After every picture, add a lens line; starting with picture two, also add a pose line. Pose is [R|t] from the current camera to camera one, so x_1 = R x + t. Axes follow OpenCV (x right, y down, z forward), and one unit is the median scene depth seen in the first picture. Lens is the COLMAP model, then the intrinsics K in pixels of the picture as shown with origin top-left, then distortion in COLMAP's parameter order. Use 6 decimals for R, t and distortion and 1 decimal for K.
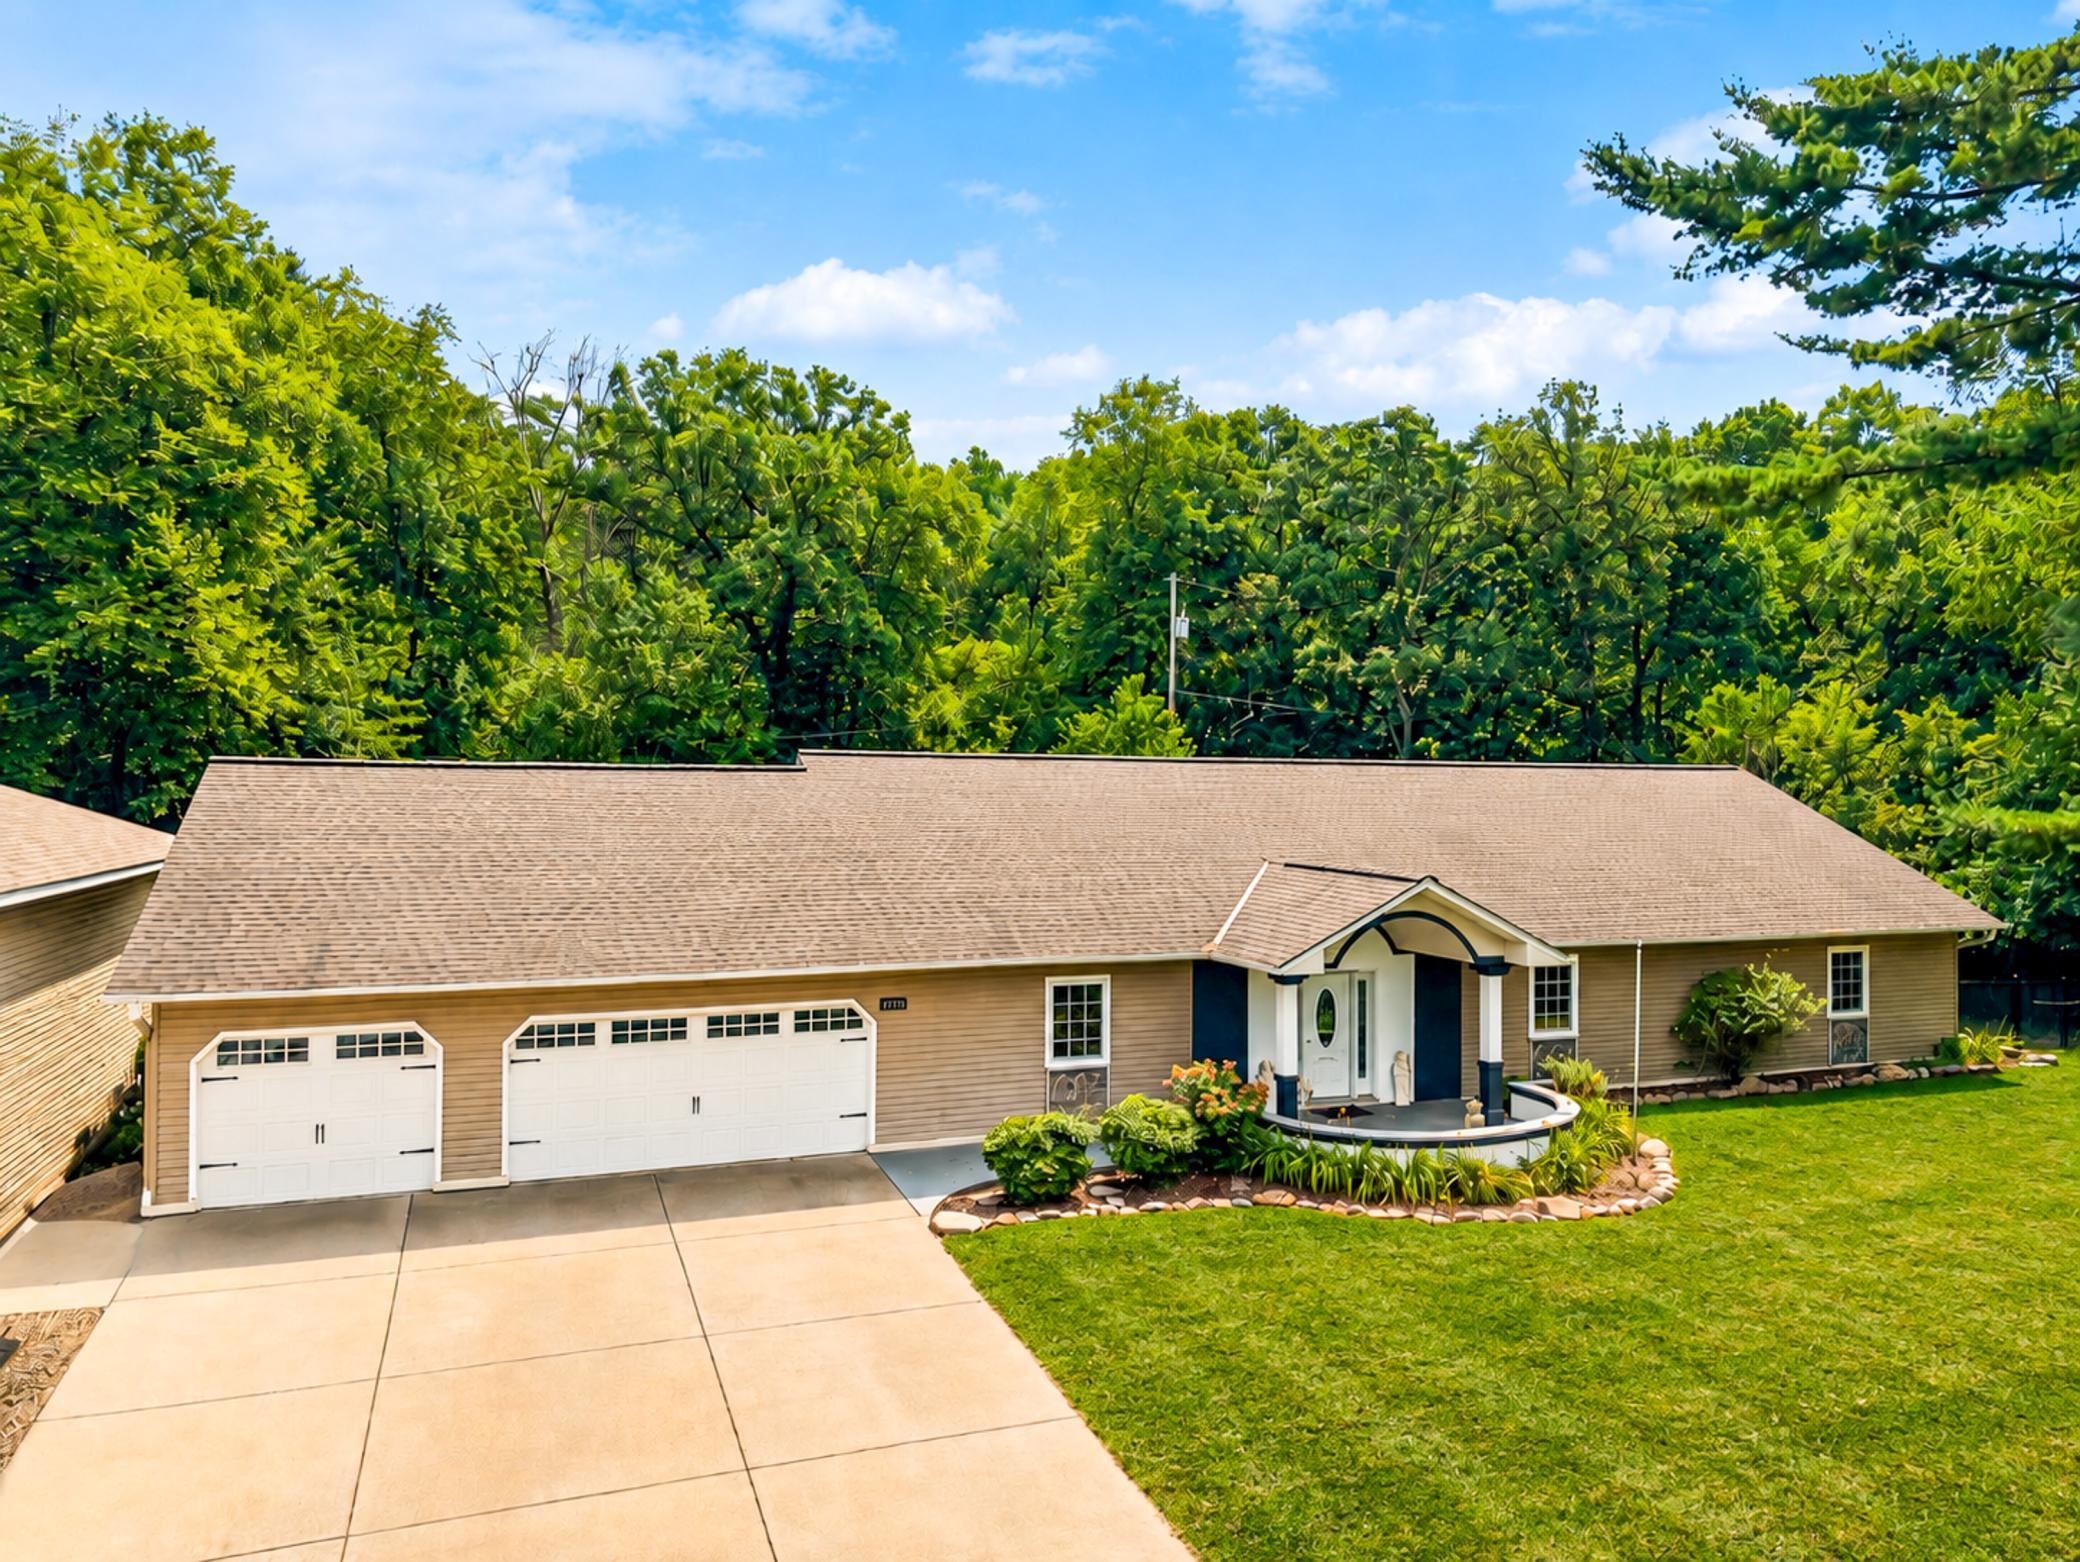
lens RADIAL K [[1389.5, 0, 1040.0], [0, 1389.5, 781.0], [0, 0, 1]] dist [0.011366, -0.003438]
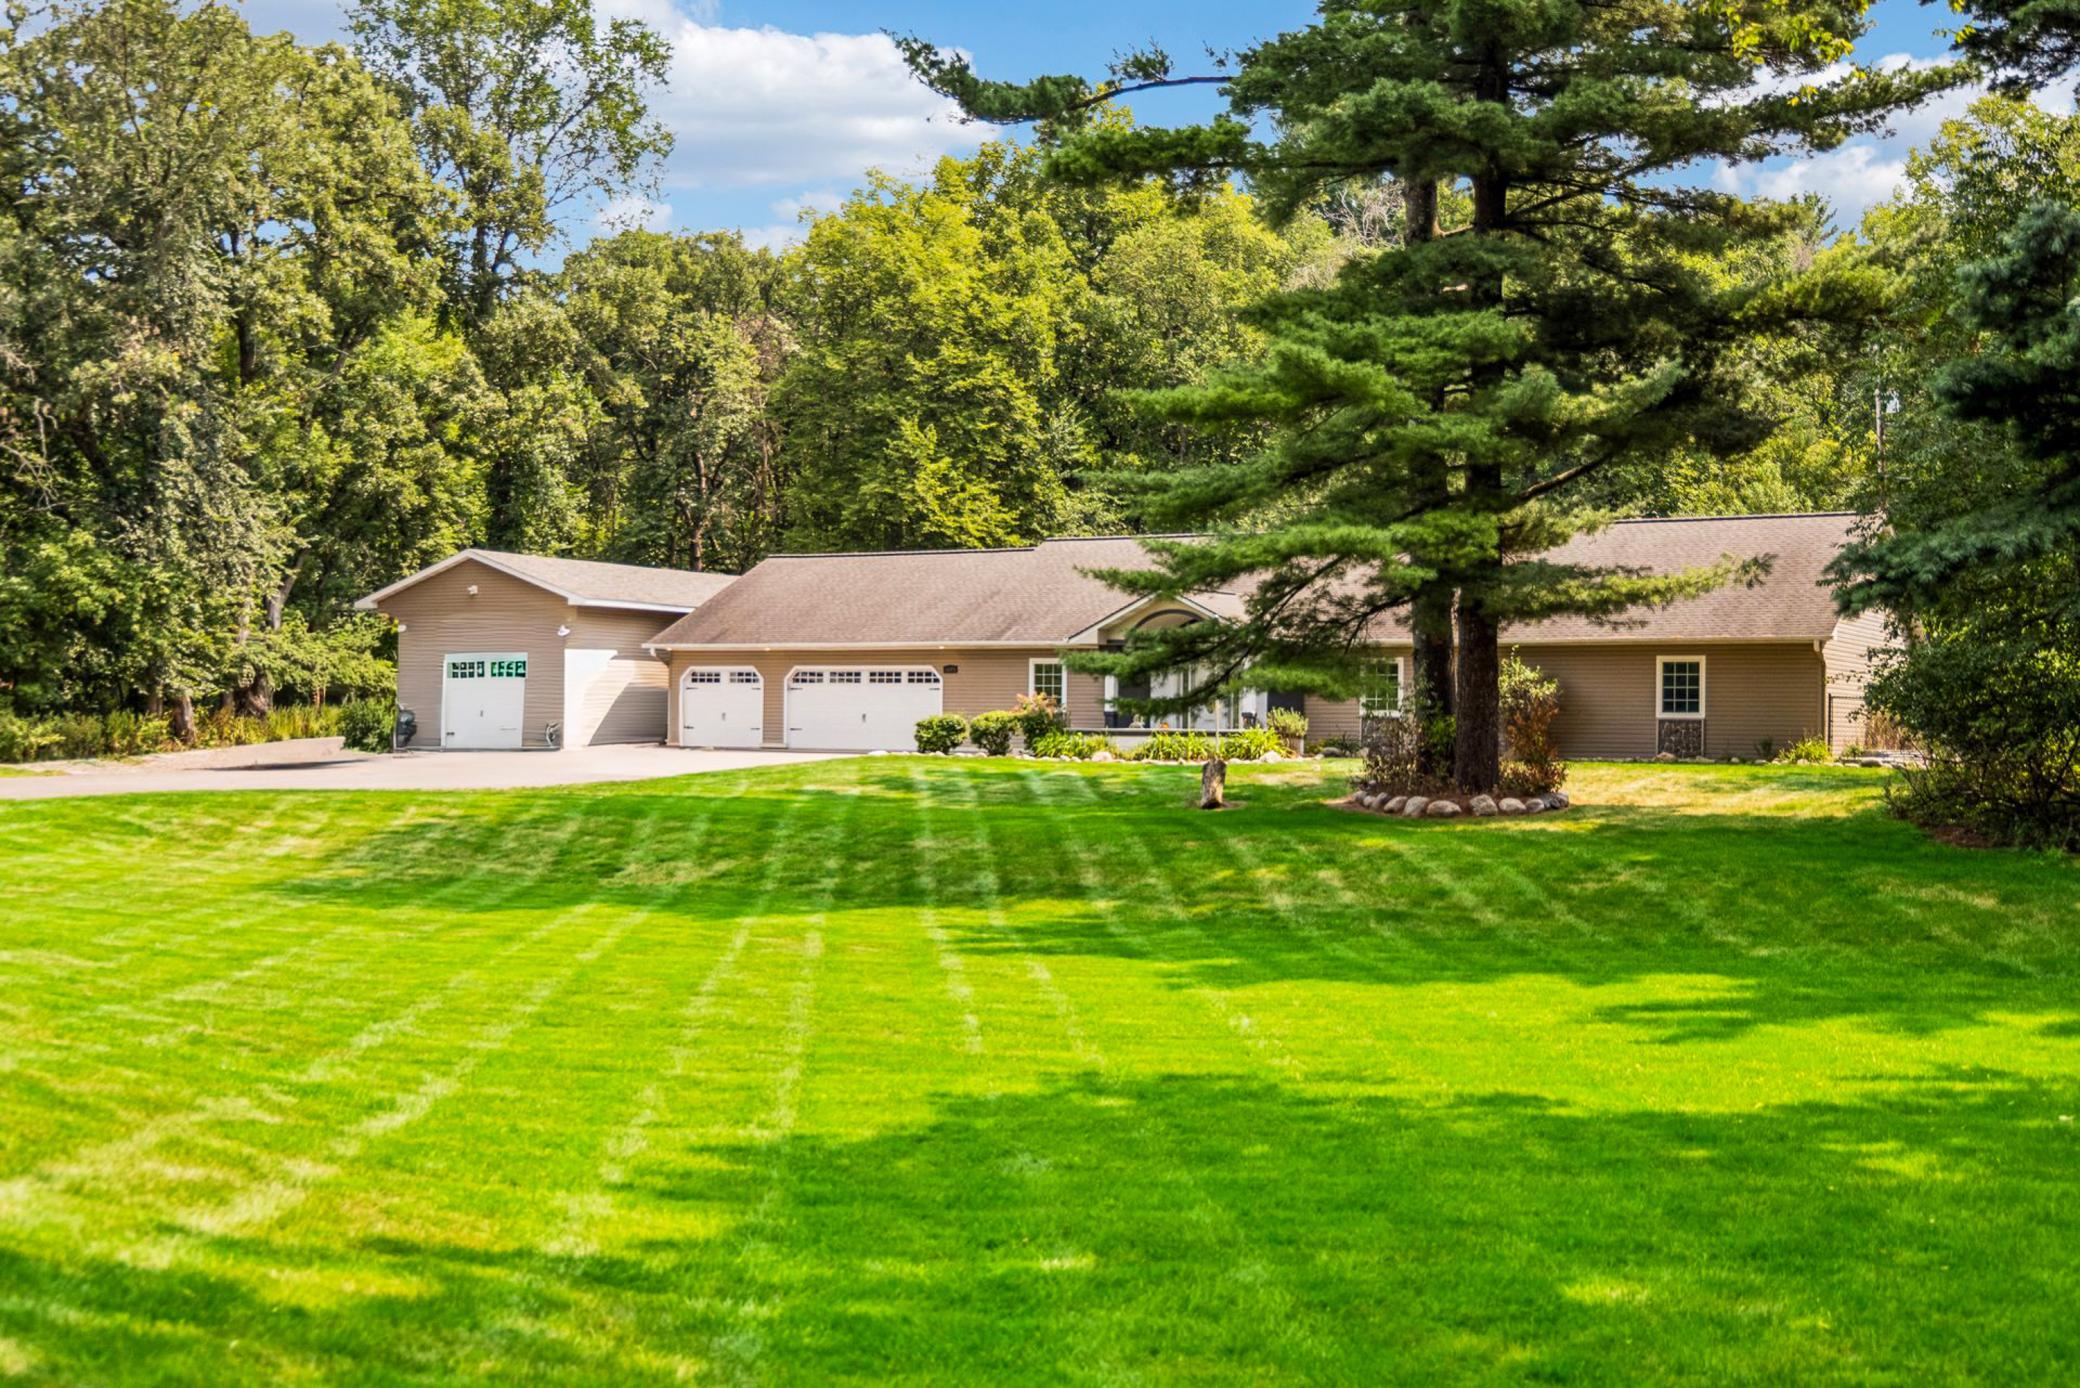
lens RADIAL K [[2466.5, 0, 1040.0], [0, 2466.5, 694.0], [0, 0, 1]] dist [0.005004, 0.010446]
pose [[0.630341, -0.013433, -0.776202, 1.996517], [-0.002615, 0.999808, -0.019426, 0.208884], [0.776314, 0.014275, 0.630185, -0.748248]]
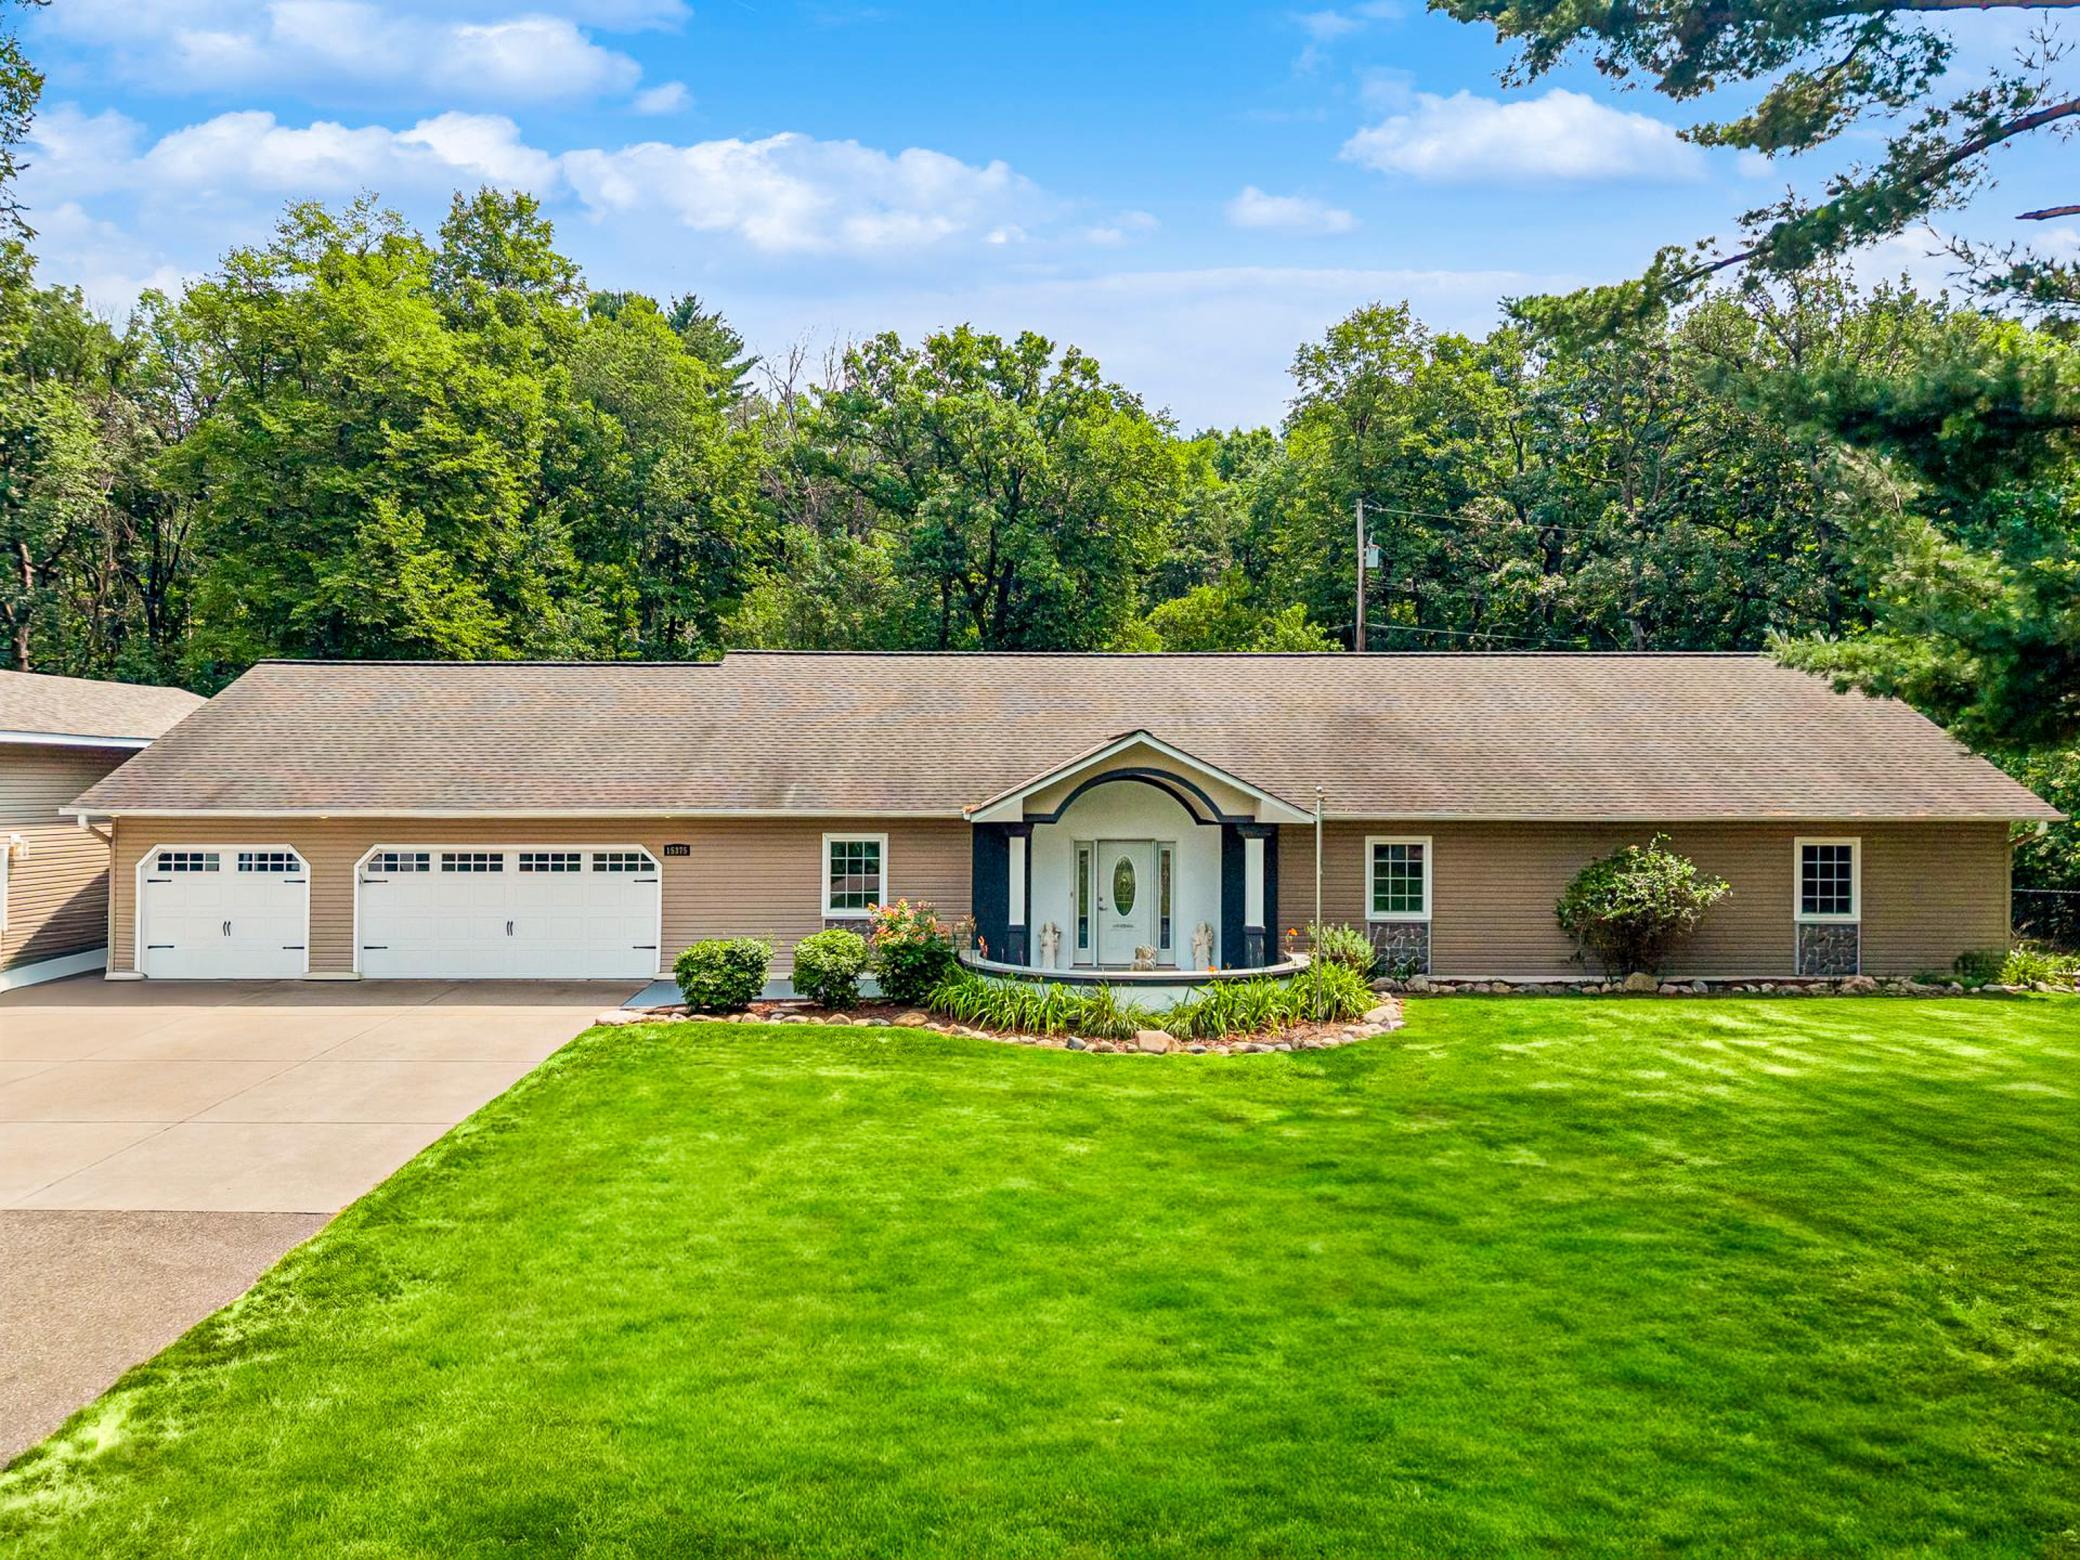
lens RADIAL K [[1412.0, 0, 1040.0], [0, 1412.0, 780.0], [0, 0, 1]] dist [0.025087, -0.031837]
pose [[0.936753, -0.007549, -0.349910, 0.474377], [0.007658, 0.999970, -0.001073, 0.087803], [0.349908, -0.001675, 0.936783, 0.016866]]
